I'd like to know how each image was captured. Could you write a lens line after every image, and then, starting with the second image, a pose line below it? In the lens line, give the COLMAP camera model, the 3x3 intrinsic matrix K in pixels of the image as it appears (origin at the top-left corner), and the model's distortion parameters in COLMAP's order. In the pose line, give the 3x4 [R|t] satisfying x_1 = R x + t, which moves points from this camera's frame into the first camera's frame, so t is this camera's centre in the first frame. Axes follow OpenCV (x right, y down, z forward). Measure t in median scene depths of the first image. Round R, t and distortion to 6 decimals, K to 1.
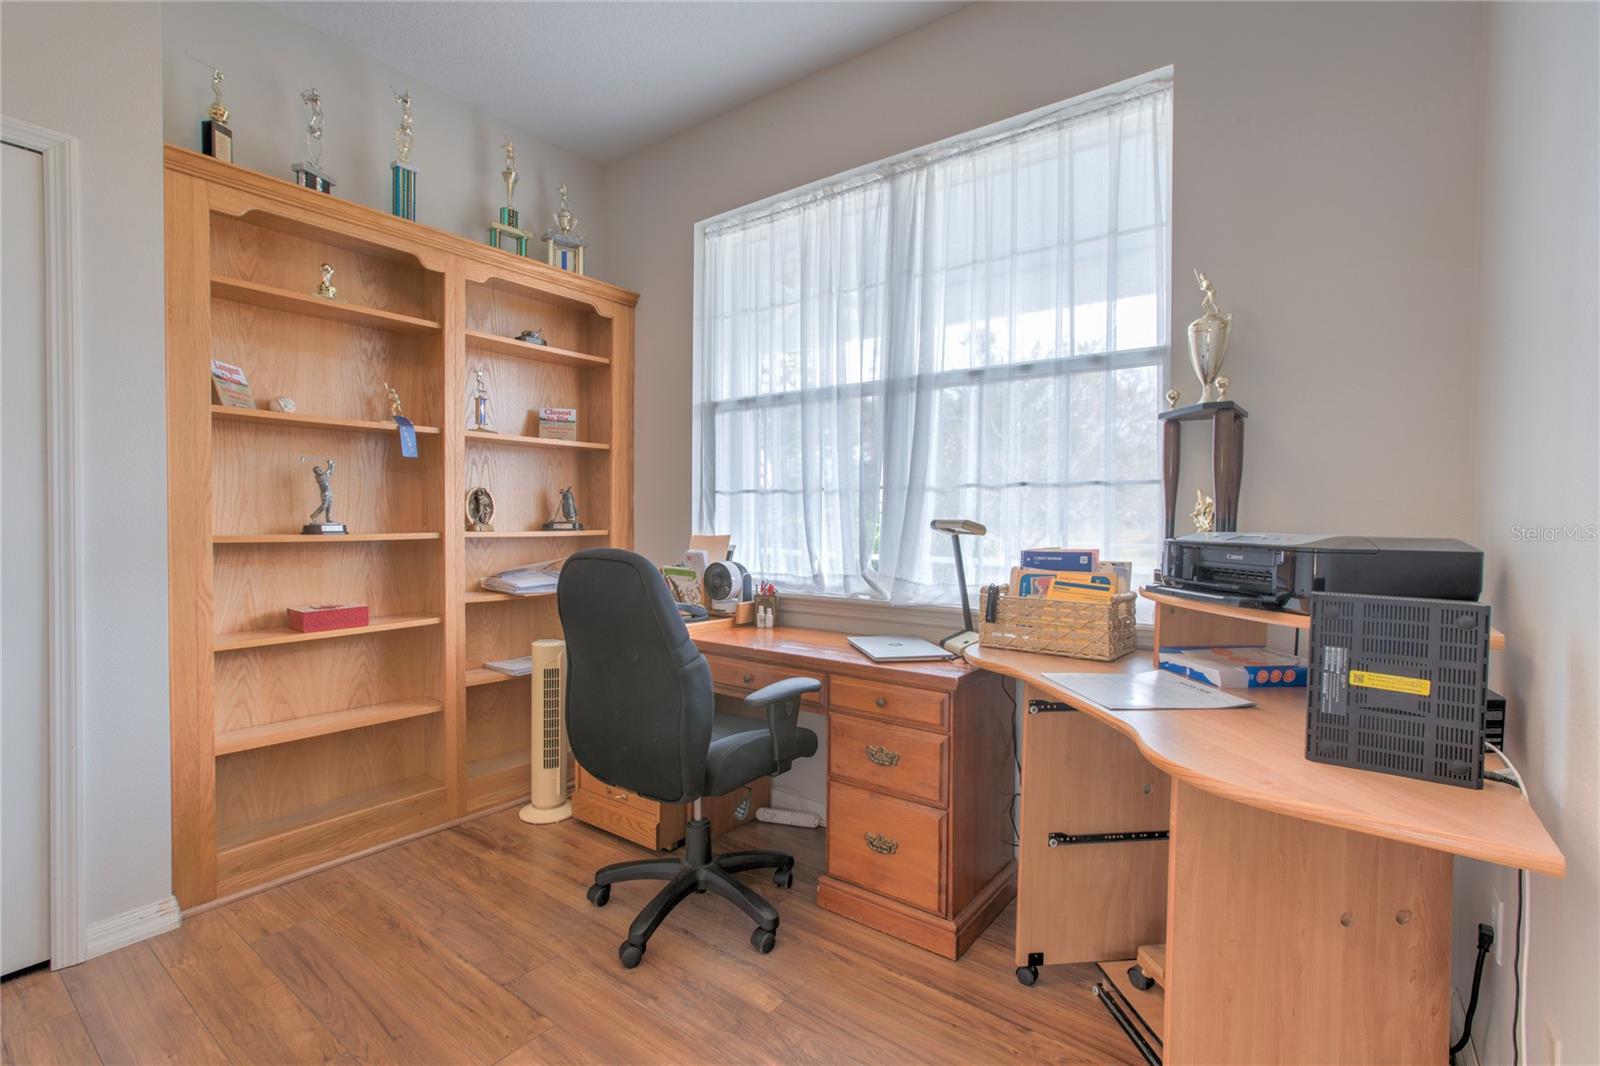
lens RADIAL K [[737.6, 0, 800.3], [0, 737.6, 534.5], [0, 0, 1]] dist [-0.036849, 0.018223]
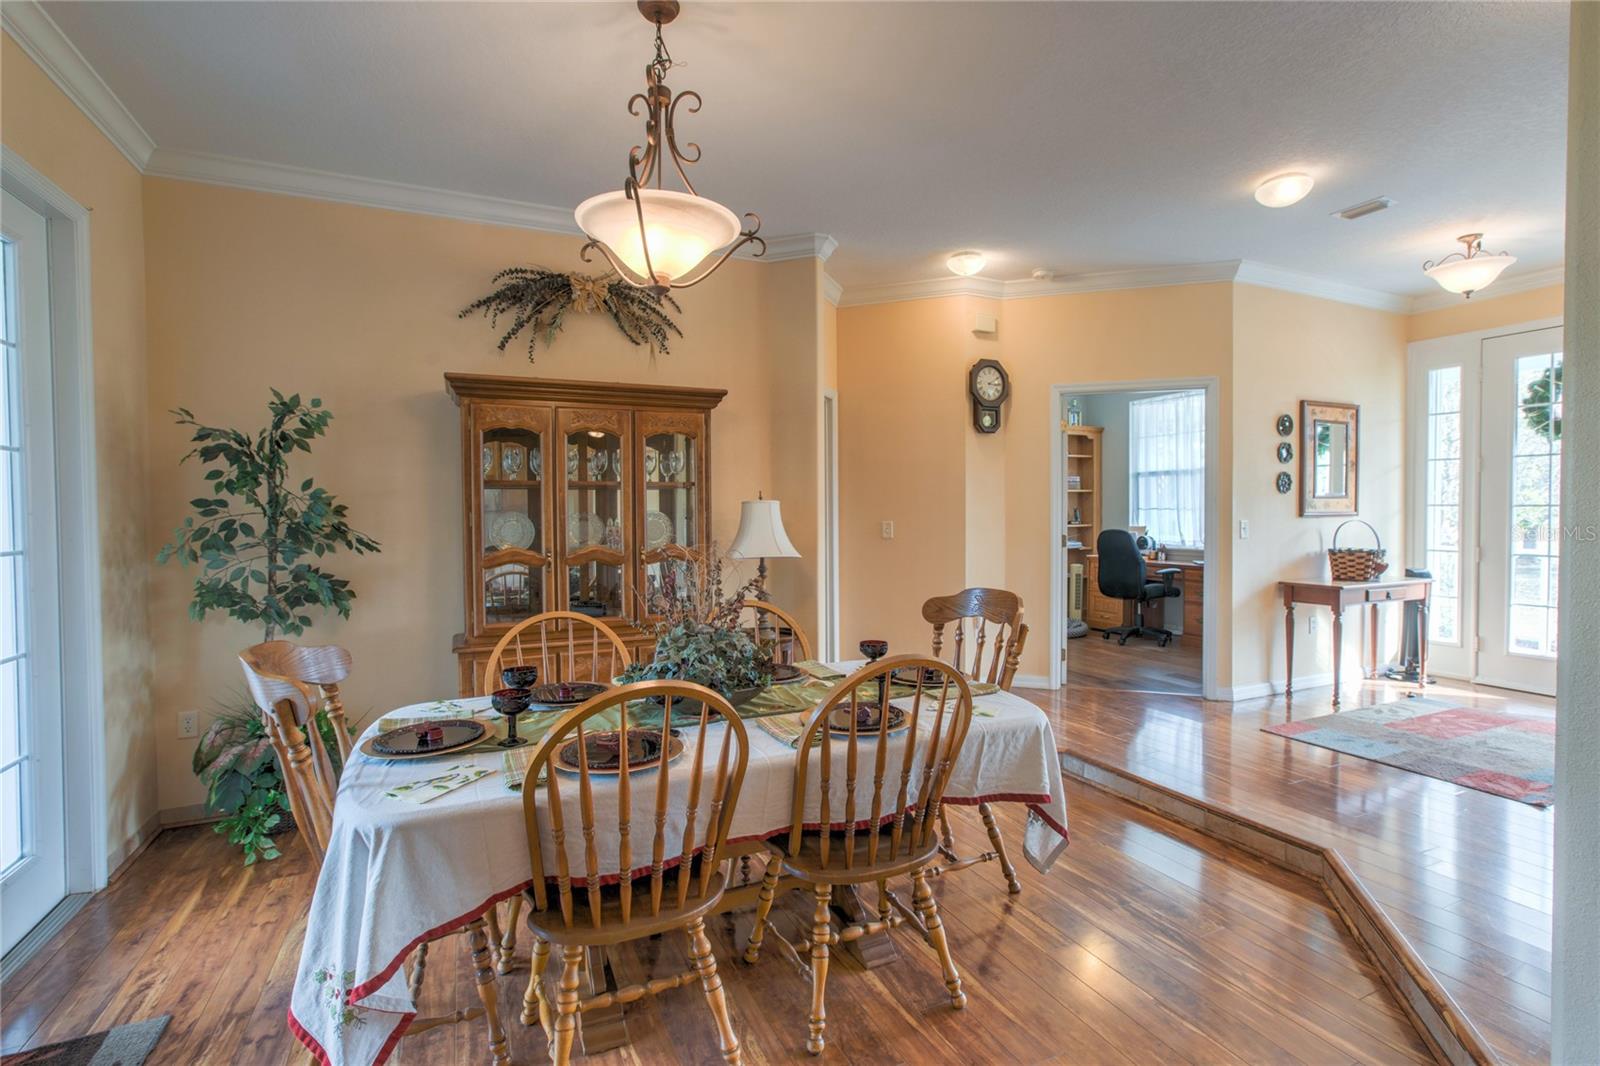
lens RADIAL K [[737.6, 0, 801.7], [0, 737.6, 525.6], [0, 0, 1]] dist [-0.036849, 0.018223]
pose [[0.876967, -0.004778, -0.480526, 0.079958], [0.005880, 0.999982, 0.000789, -0.009051], [0.480514, -0.003517, 0.876980, -1.862869]]
